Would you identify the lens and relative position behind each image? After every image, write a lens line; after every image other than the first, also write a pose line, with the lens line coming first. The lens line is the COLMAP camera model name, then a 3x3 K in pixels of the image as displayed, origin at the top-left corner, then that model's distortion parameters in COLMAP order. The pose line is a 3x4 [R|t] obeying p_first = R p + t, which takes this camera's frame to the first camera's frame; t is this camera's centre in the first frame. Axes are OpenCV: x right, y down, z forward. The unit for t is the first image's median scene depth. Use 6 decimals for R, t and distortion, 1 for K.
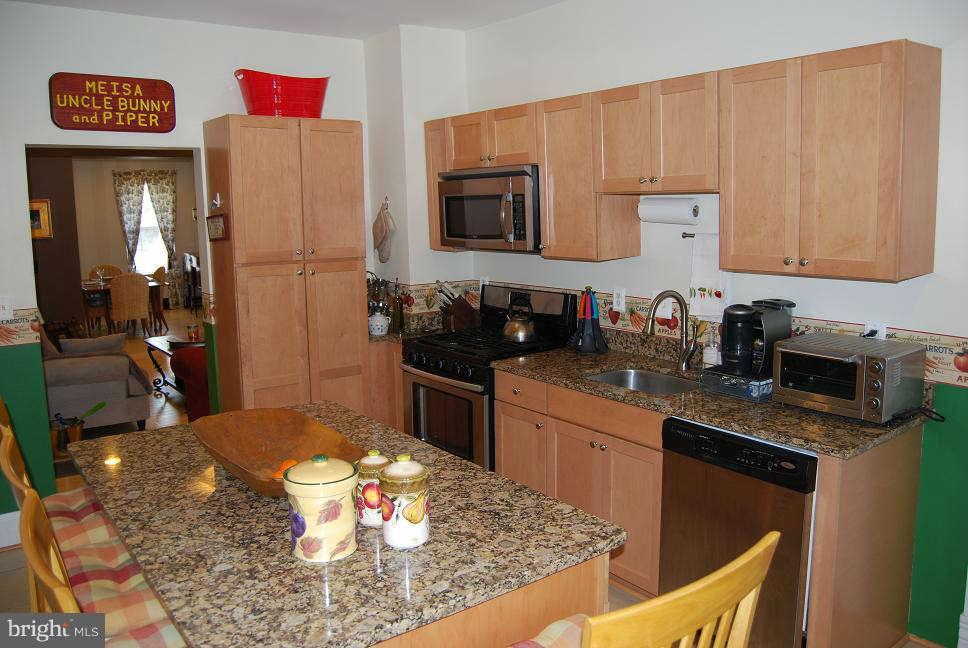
lens RADIAL K [[757.7, 0, 489.5], [0, 757.7, 324.6], [0, 0, 1]] dist [-0.086571, 0.011096]
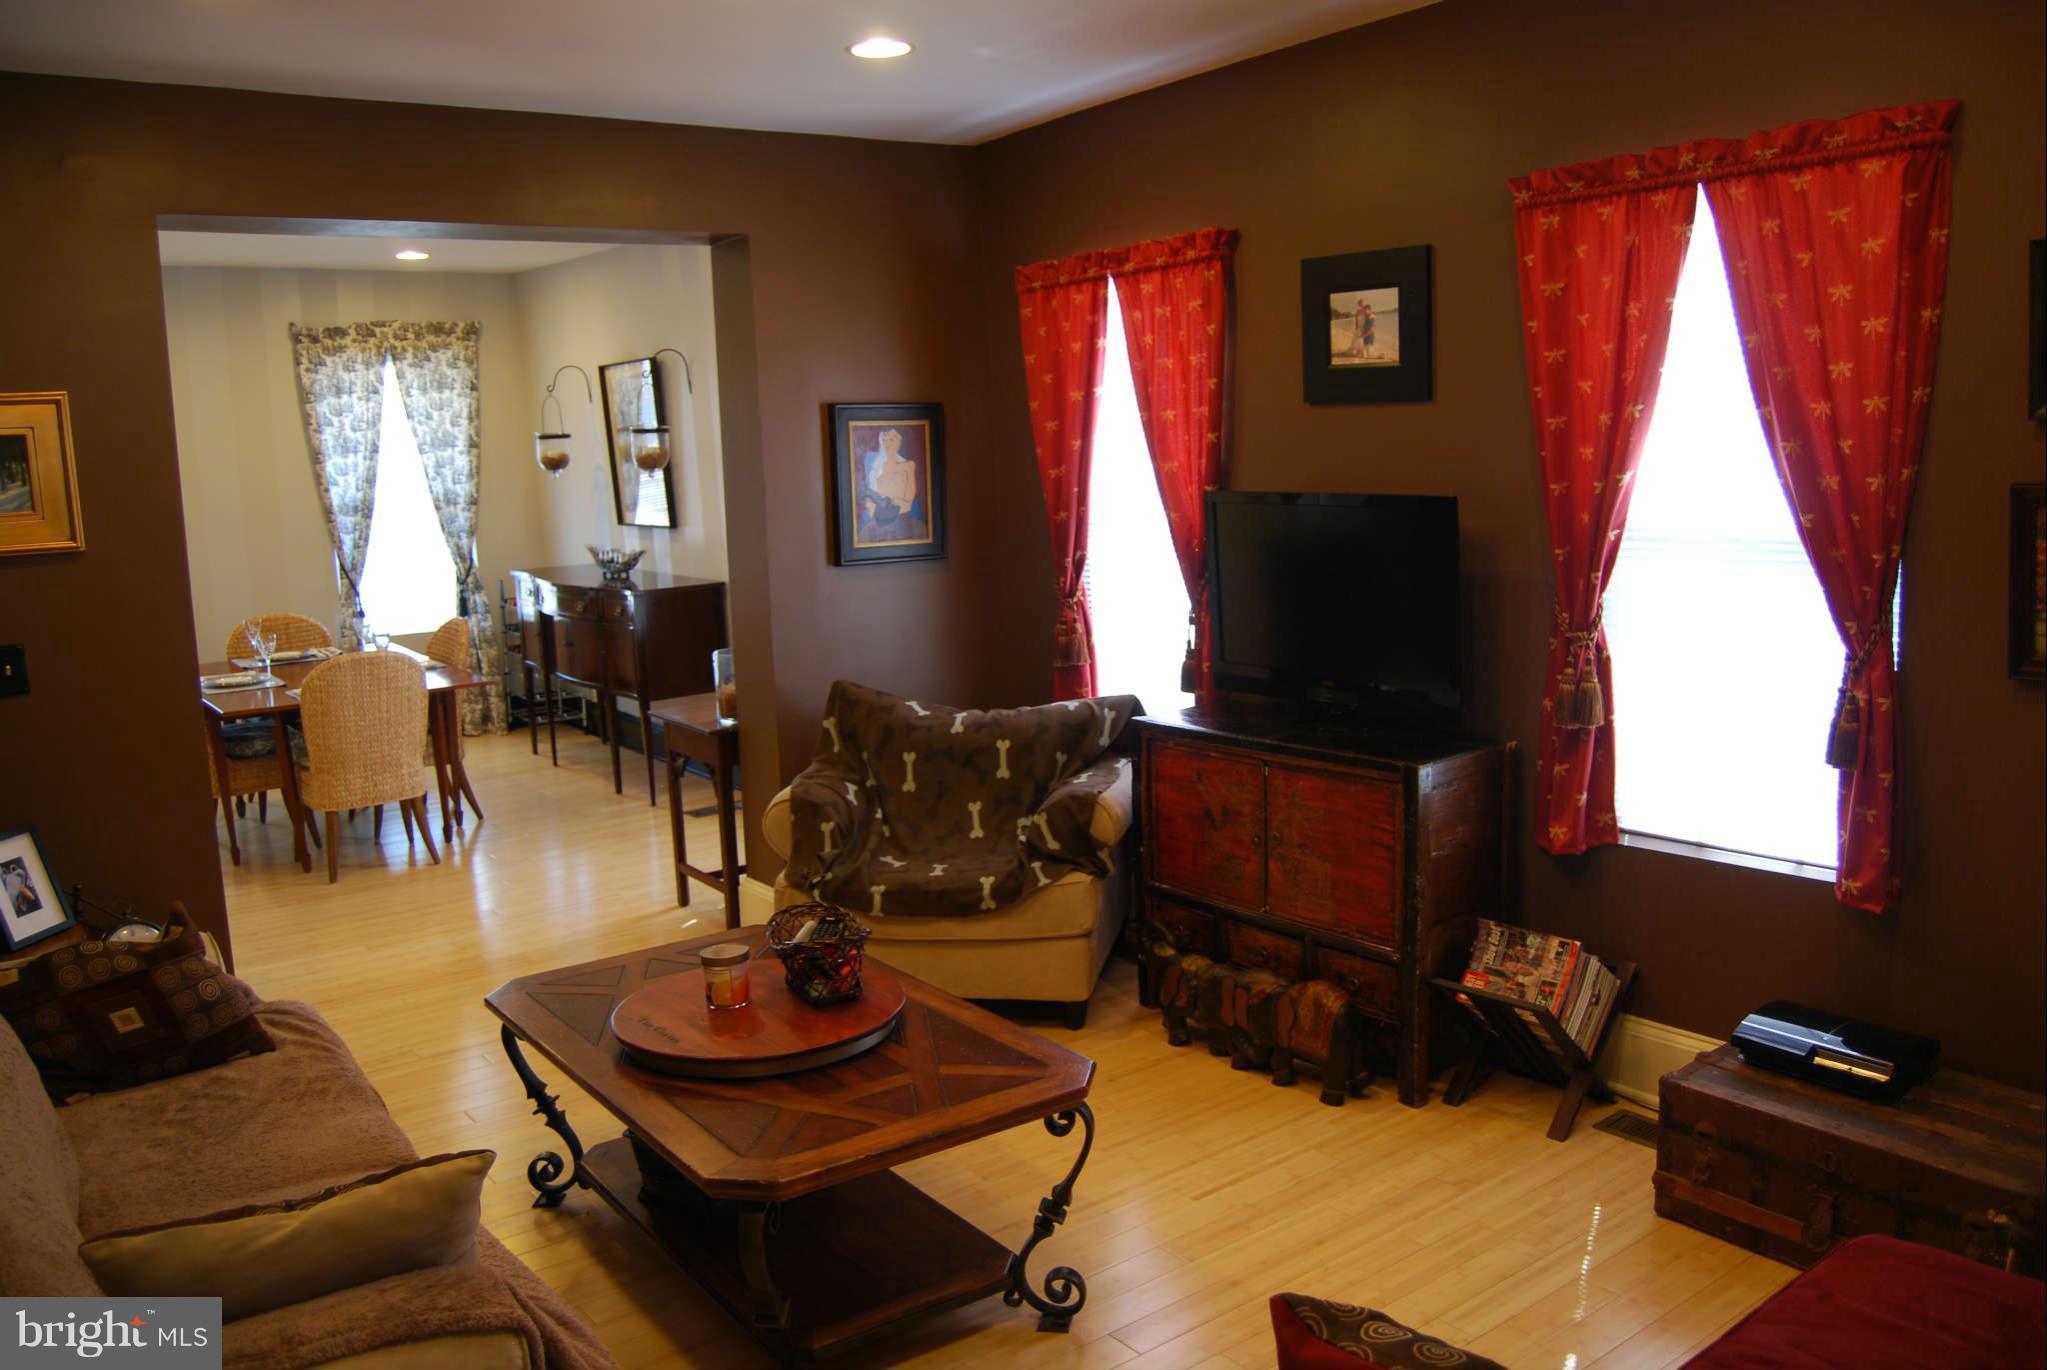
lens RADIAL K [[1602.3, 0, 1035.0], [0, 1602.3, 686.2], [0, 0, 1]] dist [-0.086571, 0.011096]
pose [[0.999715, -0.017283, -0.016491, -0.165029], [0.017304, 0.999850, 0.001143, -0.040987], [0.016469, -0.001429, 0.999863, 0.299107]]
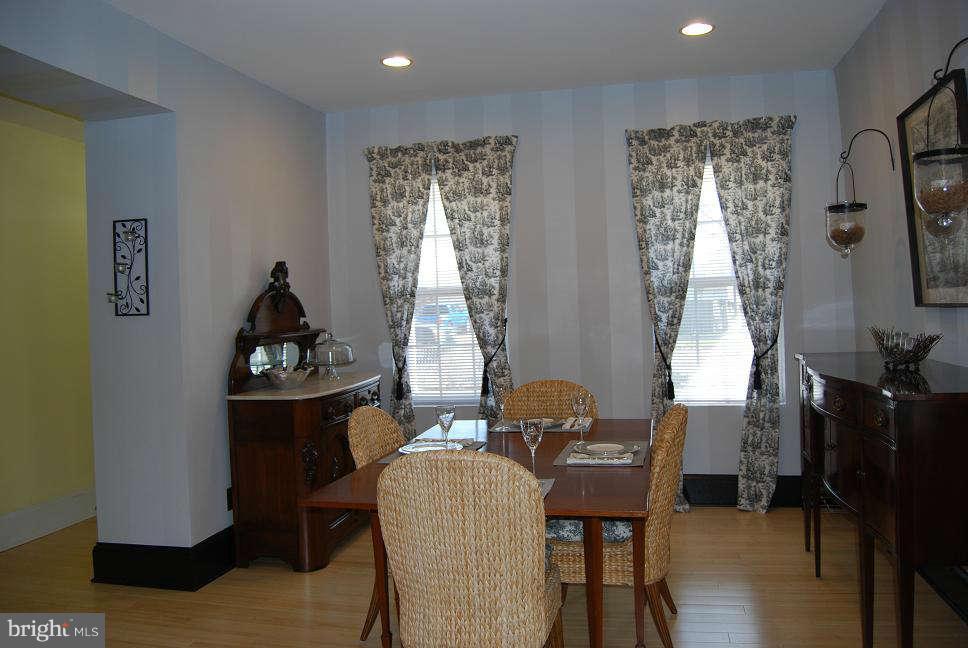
lens RADIAL K [[757.7, 0, 489.5], [0, 757.7, 324.6], [0, 0, 1]] dist [-0.086571, 0.011096]
pose [[0.645372, 0.007255, -0.763834, -0.250365], [-0.095070, 0.992943, -0.070895, -0.072430], [0.757929, 0.118371, 0.641507, 0.692057]]
